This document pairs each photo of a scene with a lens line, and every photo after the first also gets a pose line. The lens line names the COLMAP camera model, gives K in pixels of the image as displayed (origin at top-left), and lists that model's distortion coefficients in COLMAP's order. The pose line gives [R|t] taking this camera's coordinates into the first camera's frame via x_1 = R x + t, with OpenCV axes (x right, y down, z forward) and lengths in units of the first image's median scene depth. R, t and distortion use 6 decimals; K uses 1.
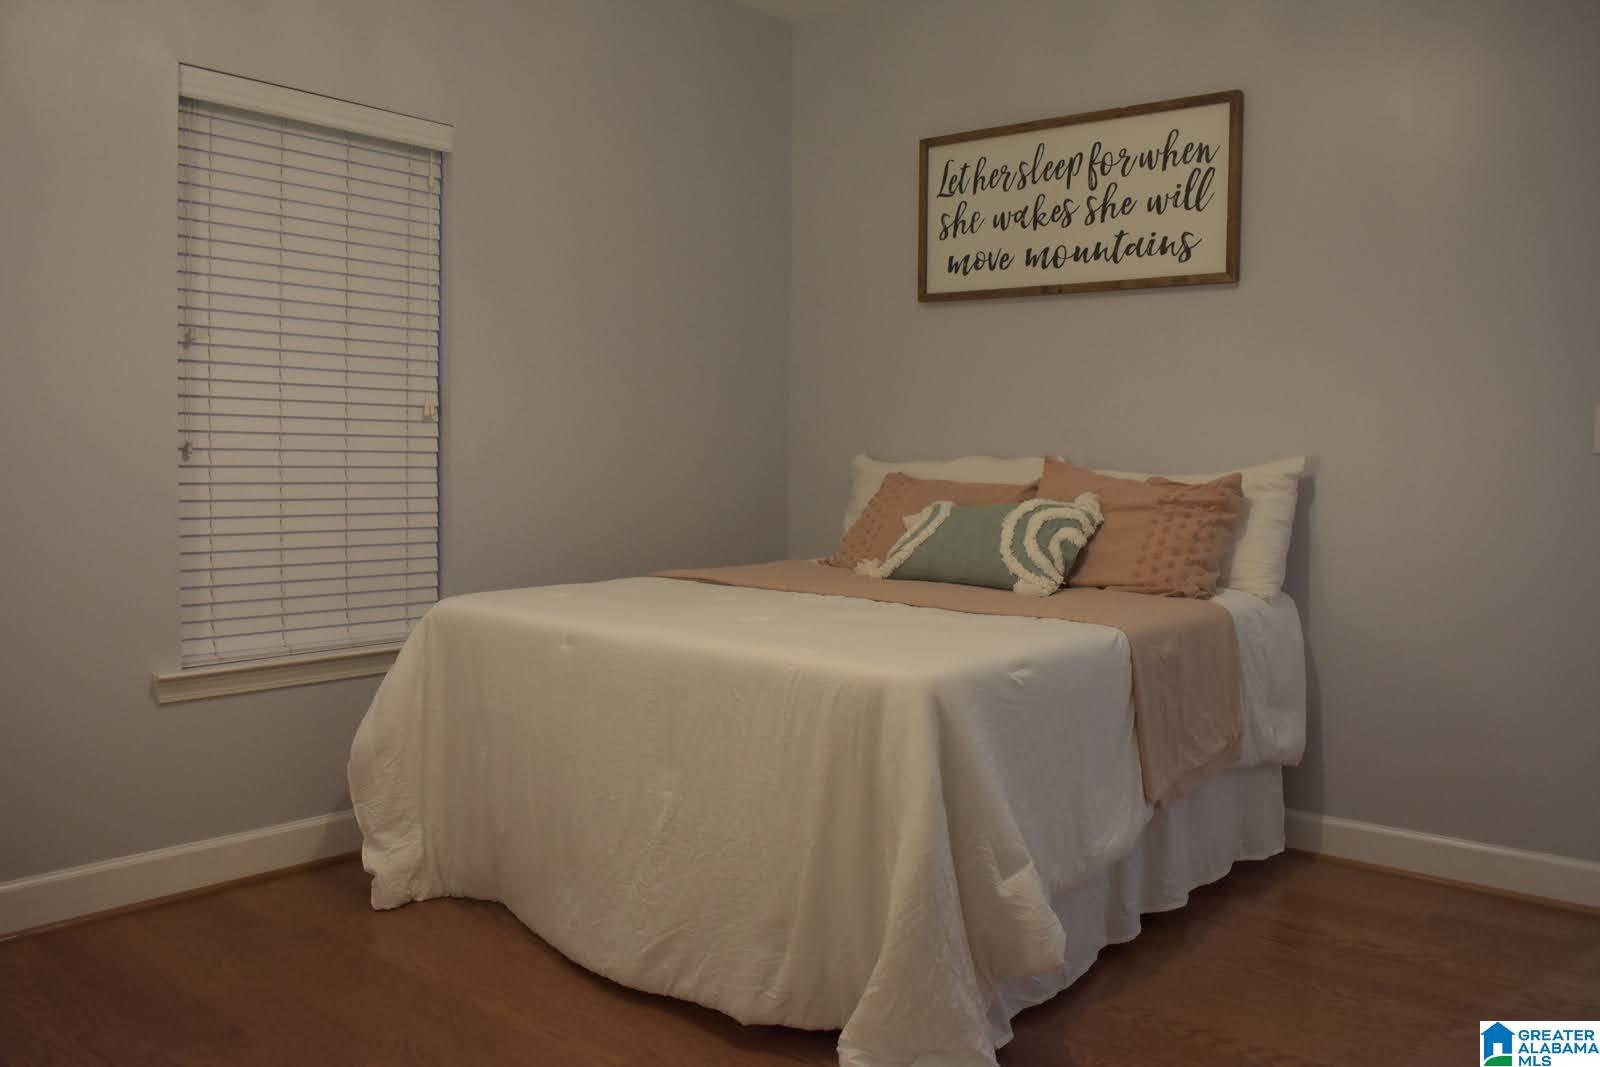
lens RADIAL K [[1312.7, 0, 801.6], [0, 1312.7, 528.6], [0, 0, 1]] dist [-0.083075, 0.015935]
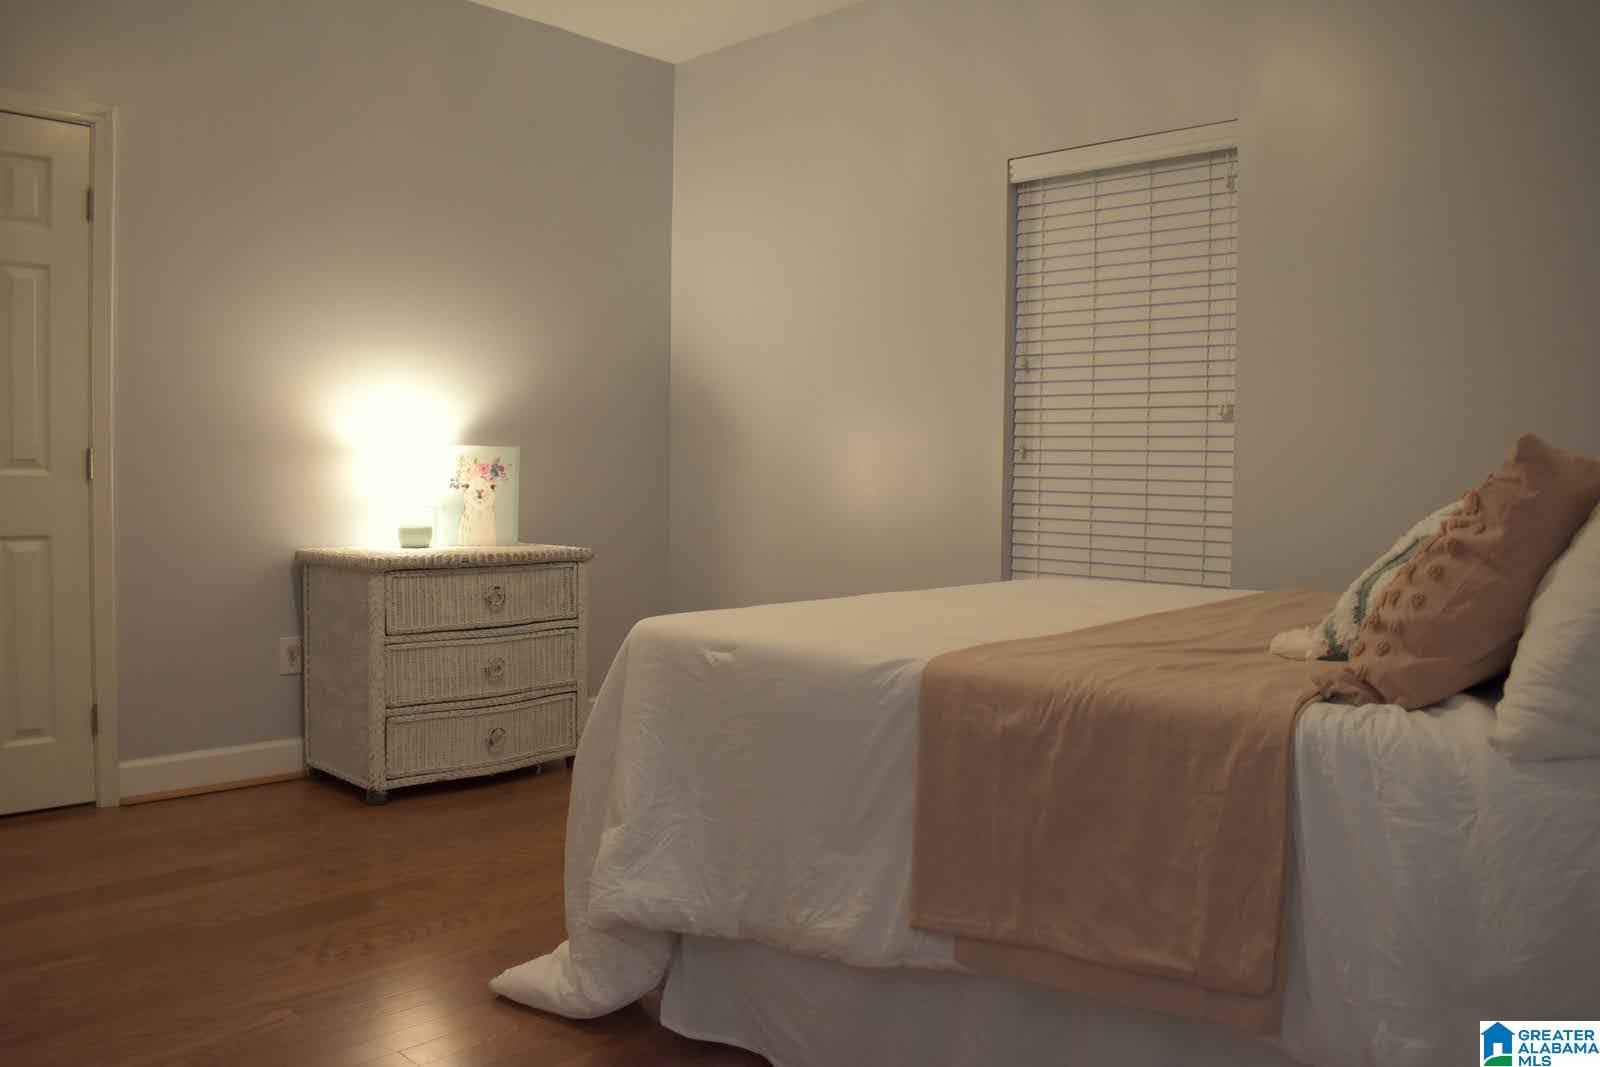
lens RADIAL K [[1312.7, 0, 801.3], [0, 1312.7, 536.7], [0, 0, 1]] dist [-0.083075, 0.015935]
pose [[-0.090777, 0.032957, -0.995326, 0.830867], [-0.070484, 0.996733, 0.039432, -0.010809], [0.993374, 0.073734, -0.088158, 0.866401]]
